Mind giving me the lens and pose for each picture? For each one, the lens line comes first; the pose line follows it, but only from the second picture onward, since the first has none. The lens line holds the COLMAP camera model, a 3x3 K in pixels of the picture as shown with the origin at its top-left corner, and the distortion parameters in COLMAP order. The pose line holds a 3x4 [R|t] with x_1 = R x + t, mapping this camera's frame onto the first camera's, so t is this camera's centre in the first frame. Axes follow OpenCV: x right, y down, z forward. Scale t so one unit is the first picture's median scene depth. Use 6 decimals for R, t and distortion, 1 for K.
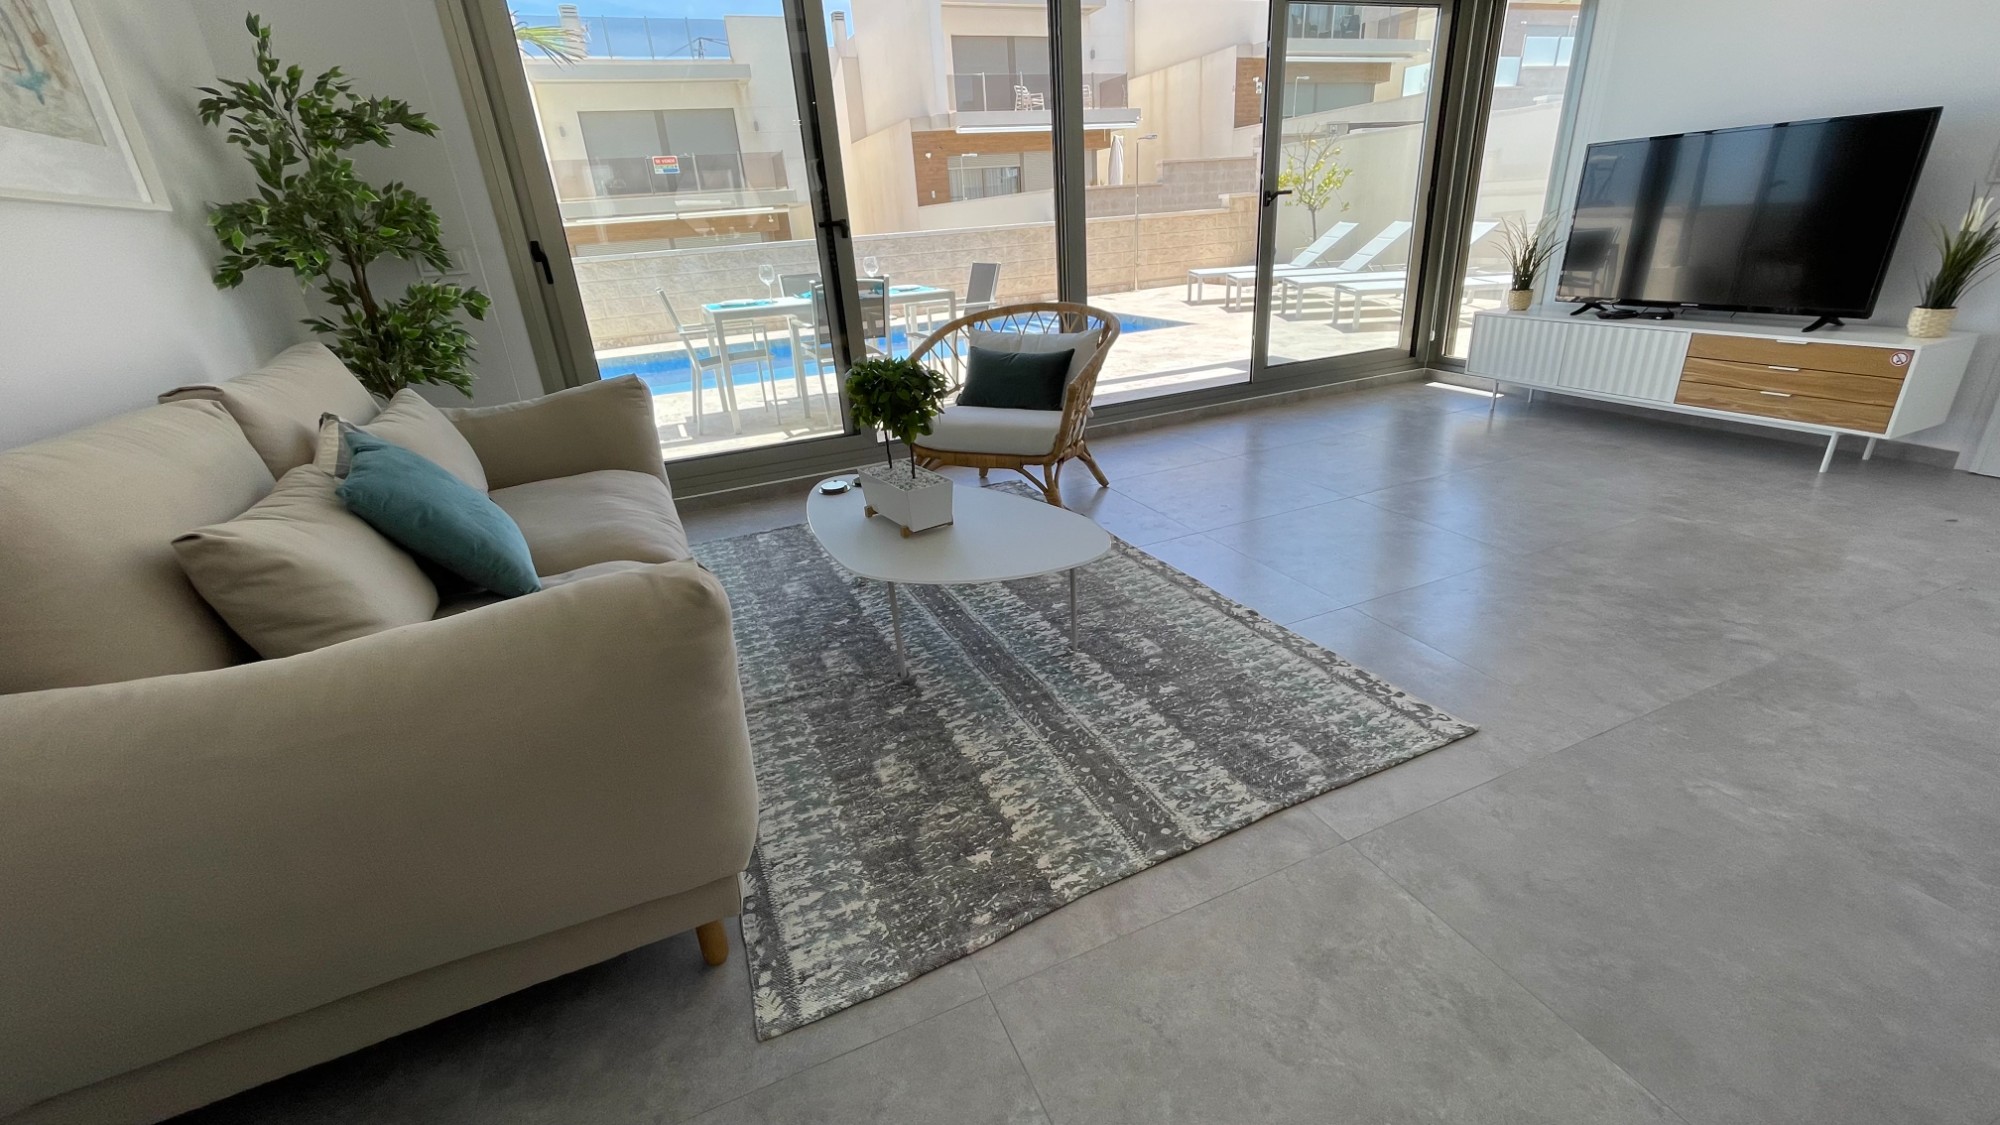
lens RADIAL K [[807.4, 0, 999.9], [0, 807.4, 562.3], [0, 0, 1]] dist [-0.004450, 0.000661]
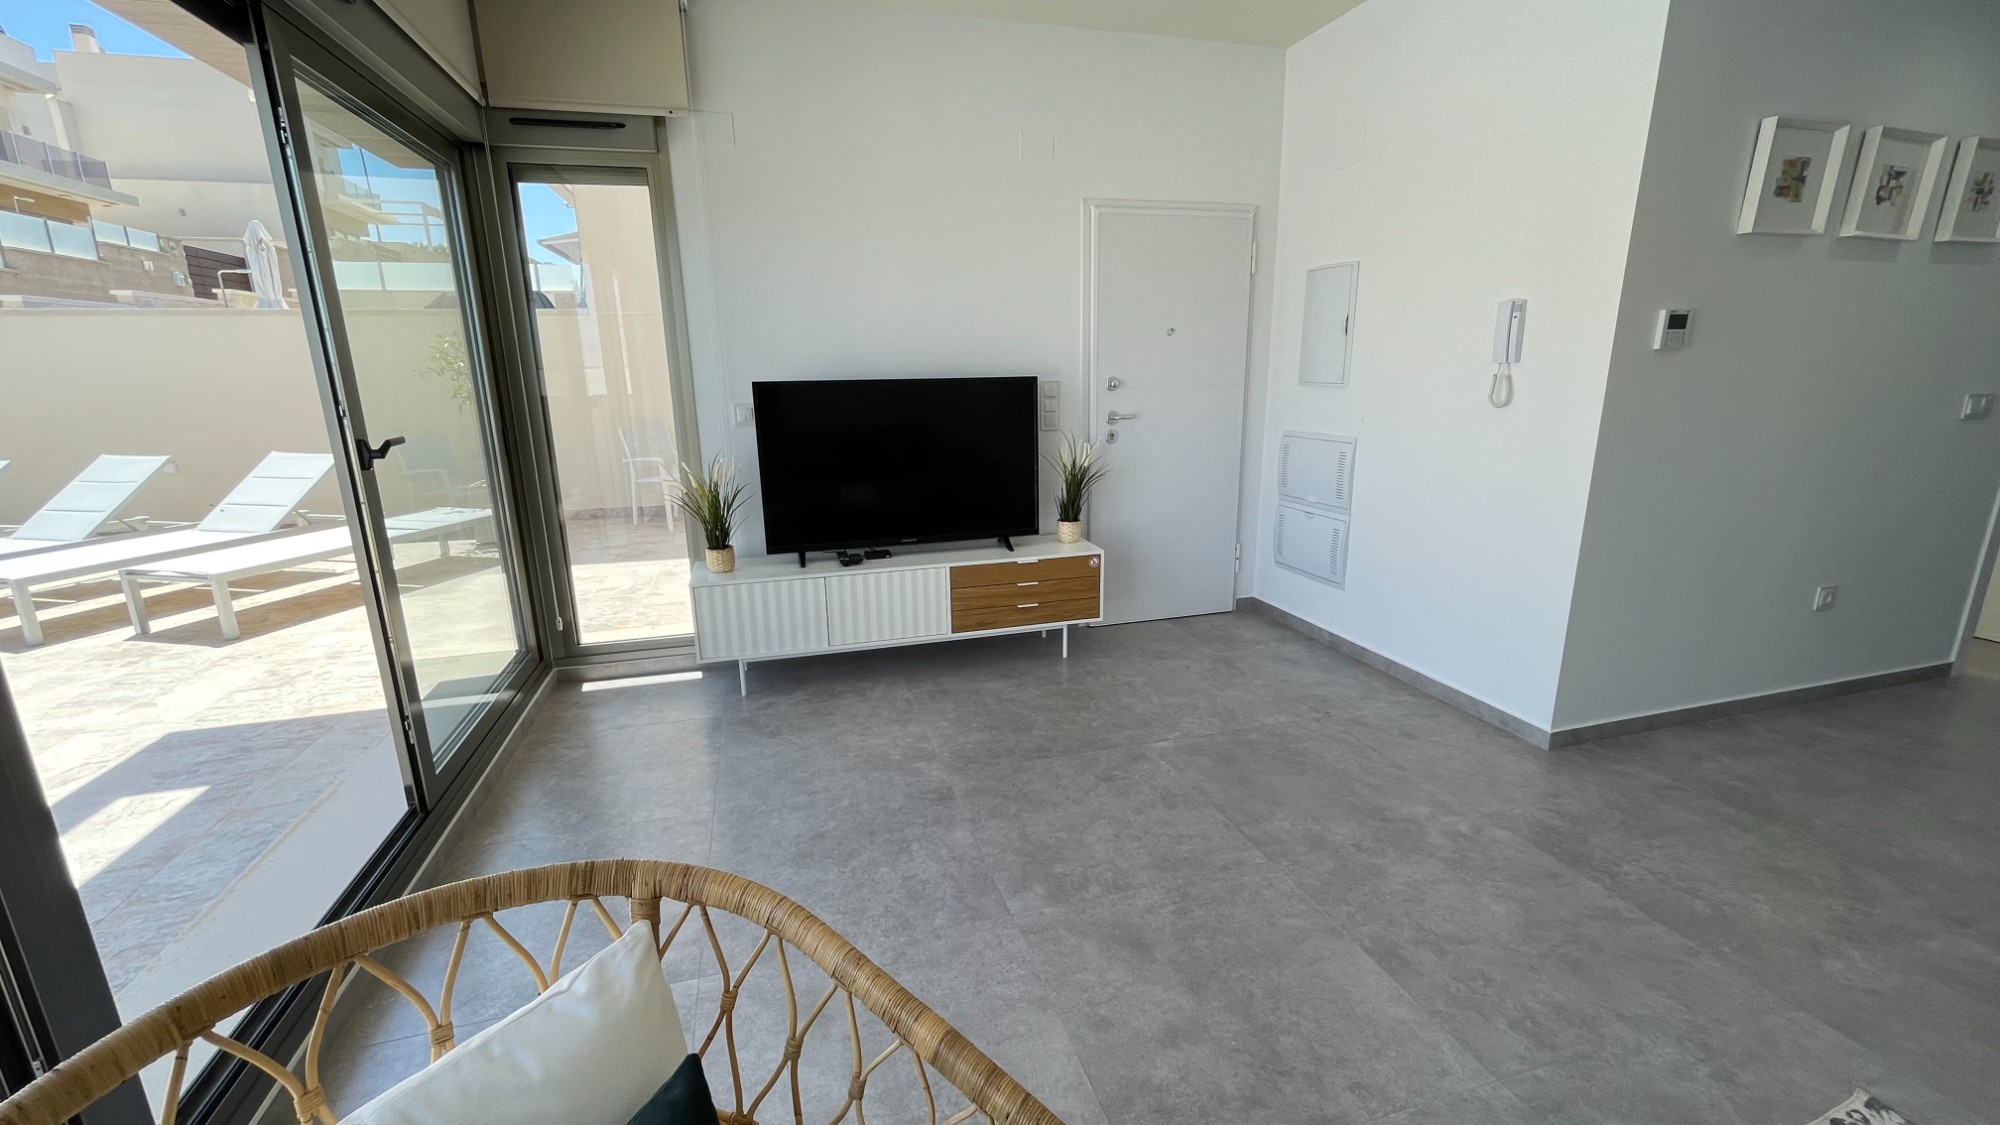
lens RADIAL K [[807.4, 0, 995.0], [0, 807.4, 559.2], [0, 0, 1]] dist [-0.004450, 0.000661]
pose [[0.129192, -0.167650, 0.977345, -0.173174], [0.395356, 0.912589, 0.104281, -0.555511], [-0.909397, 0.372927, 0.184180, 1.116746]]
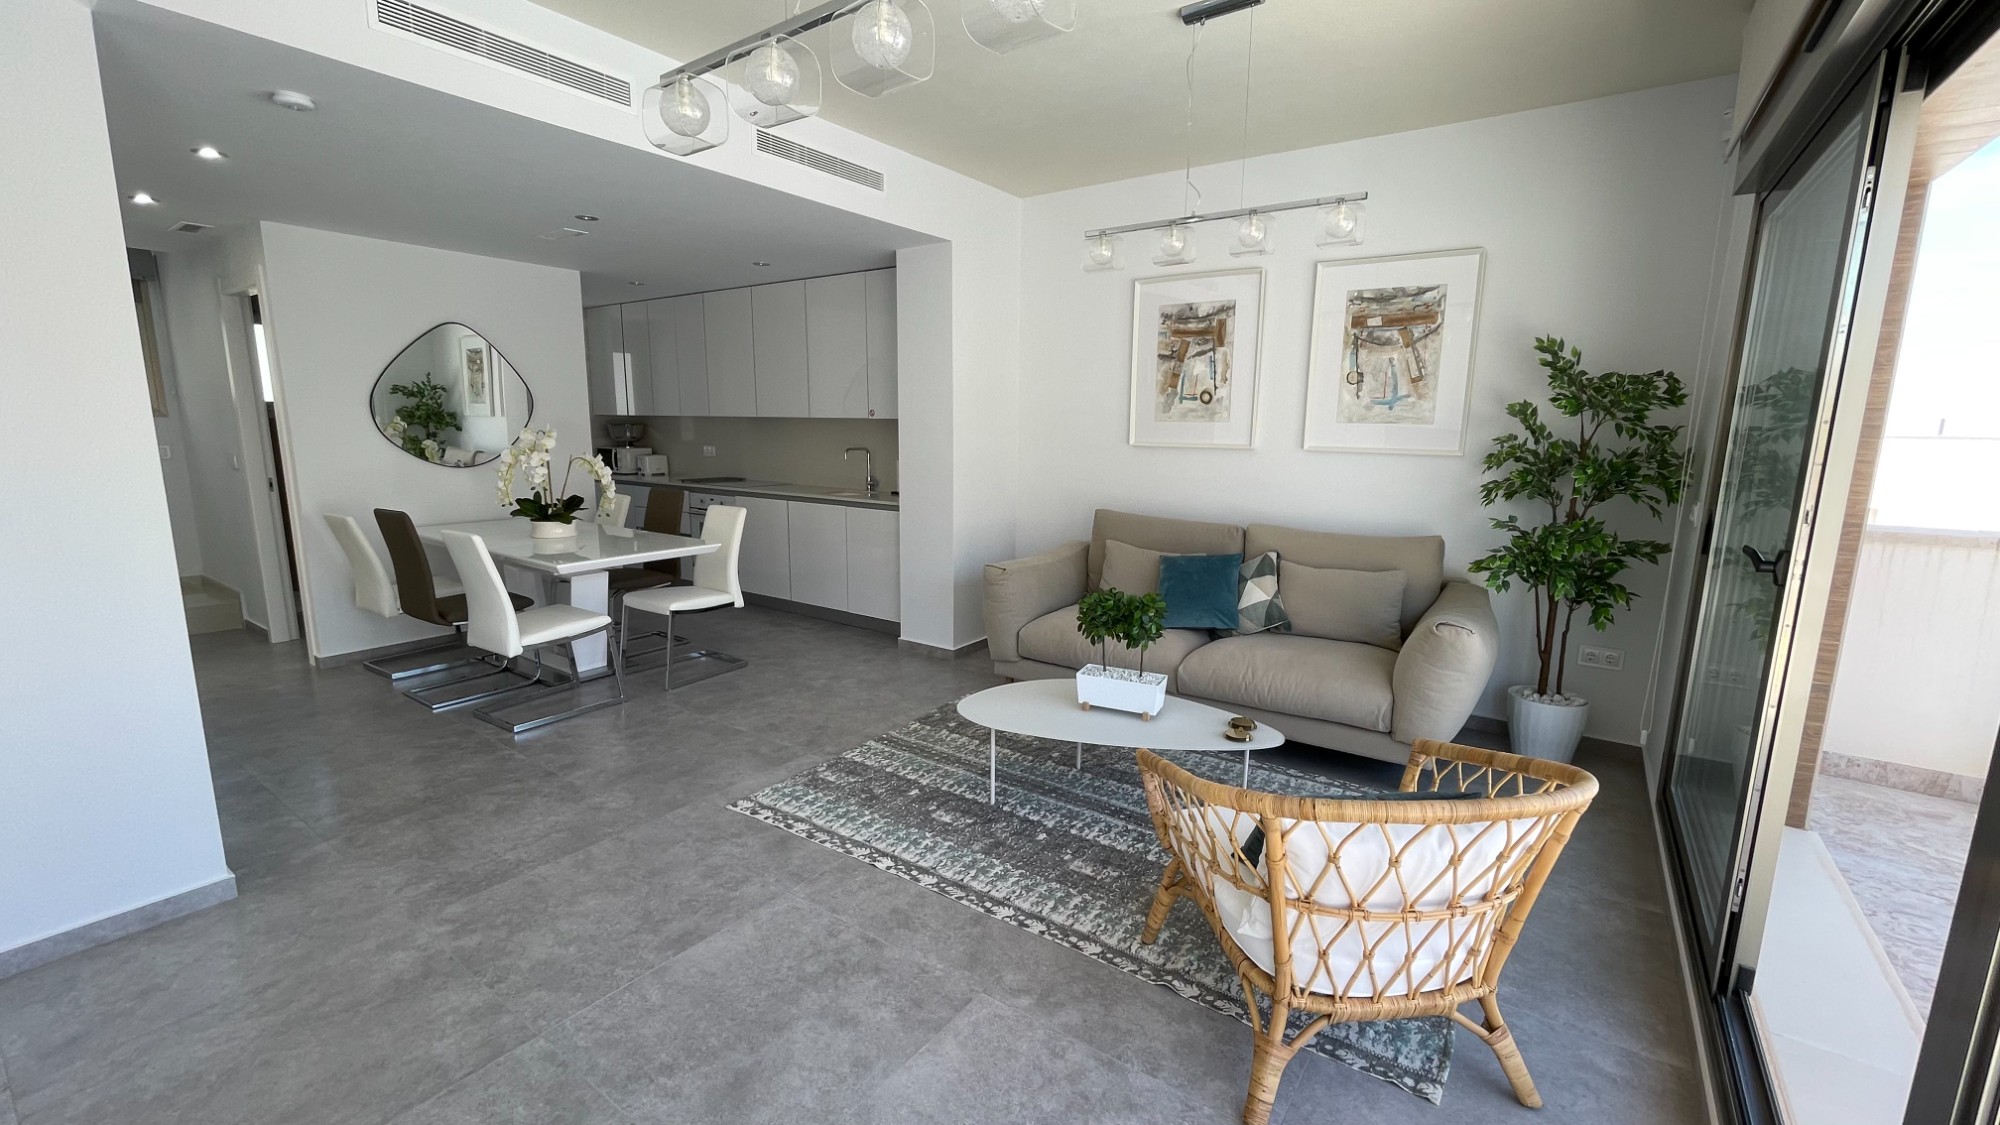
lens RADIAL K [[807.4, 0, 999.8], [0, 807.4, 566.3], [0, 0, 1]] dist [-0.004450, 0.000661]
pose [[-0.854270, 0.146460, -0.498770, 0.668299], [-0.159868, 0.838966, 0.520171, -0.888918], [0.494635, 0.524104, -0.693290, 1.666001]]
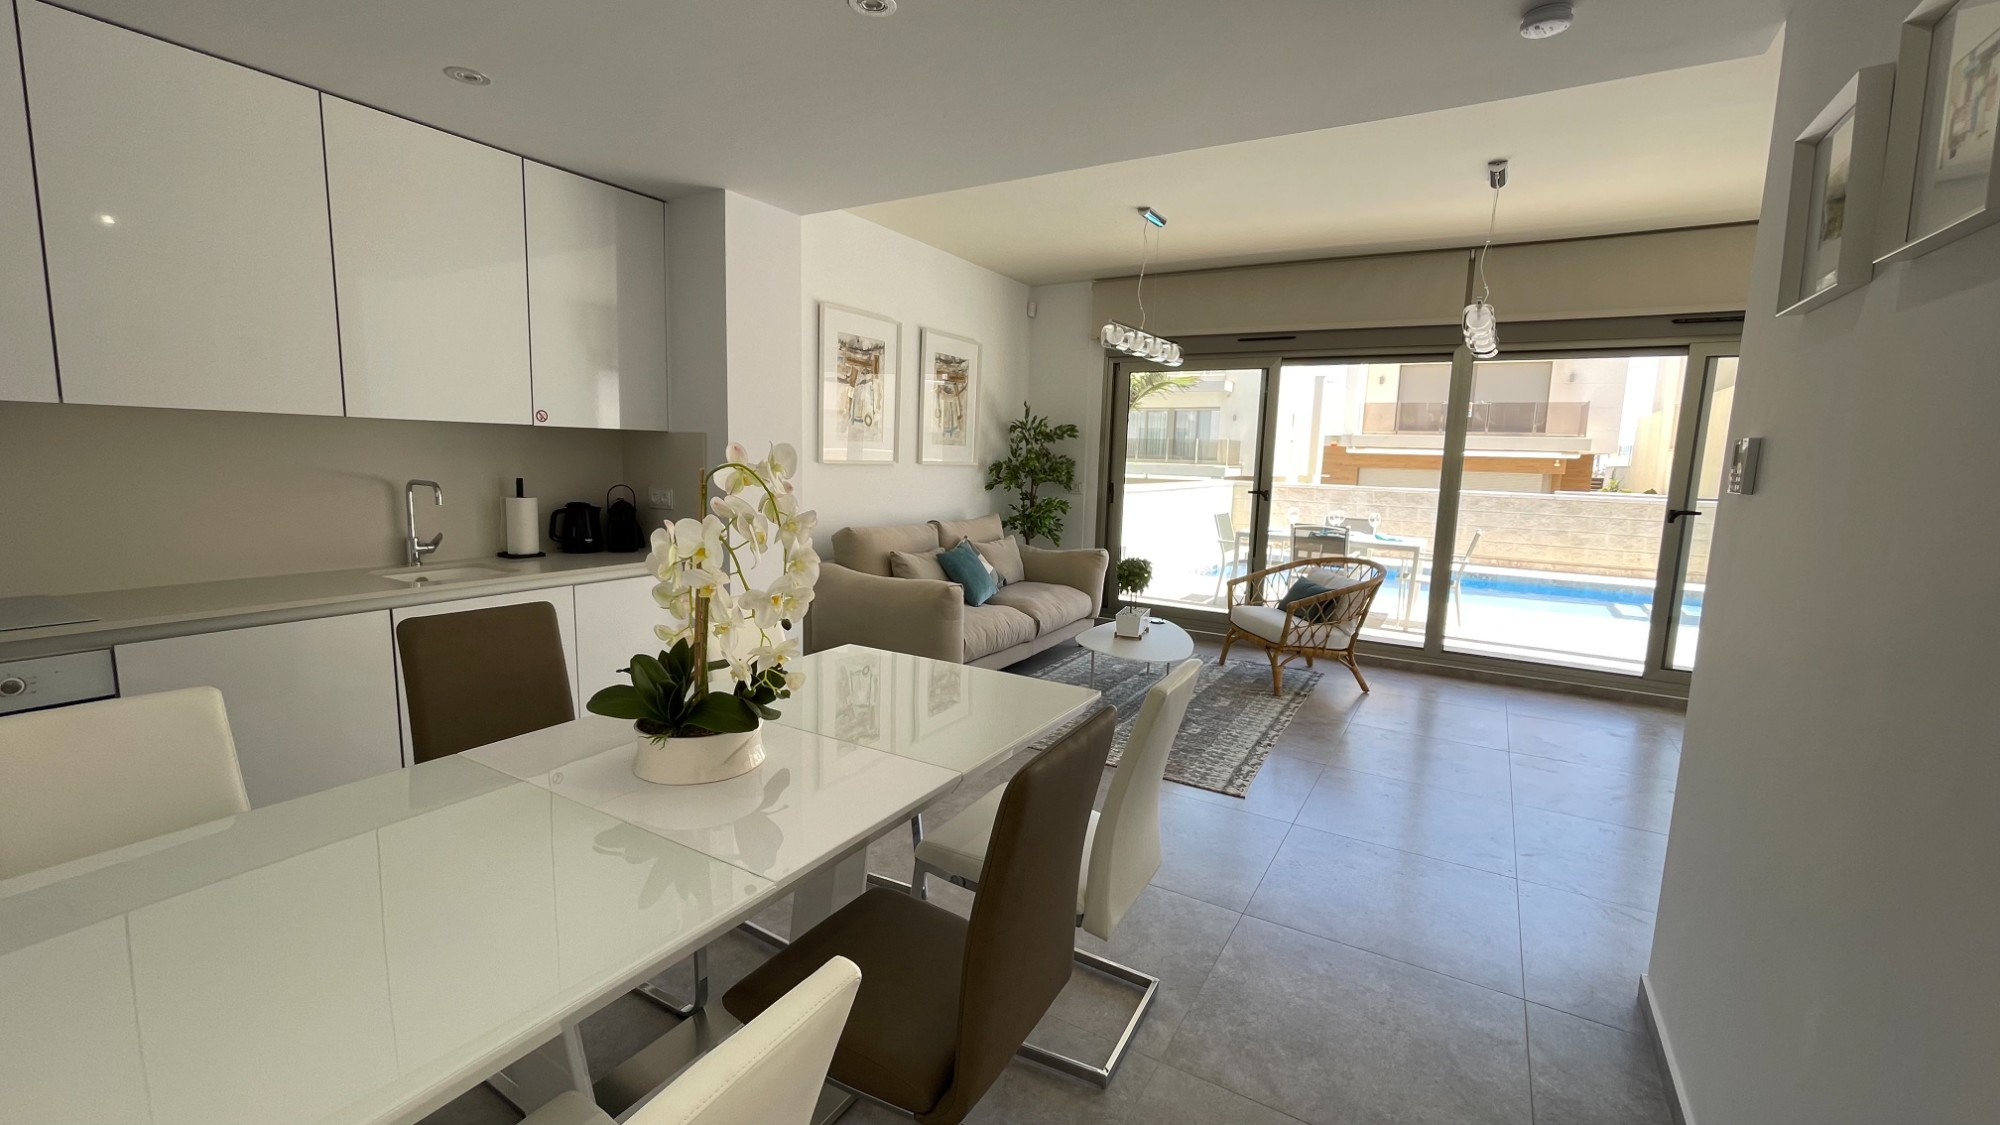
lens RADIAL K [[807.4, 0, 998.9], [0, 807.4, 561.5], [0, 0, 1]] dist [-0.004450, 0.000661]
pose [[0.577284, 0.189613, -0.794223, 1.258385], [-0.379780, 0.923405, -0.055590, 0.019289], [0.722849, 0.333721, 0.605078, -0.538093]]
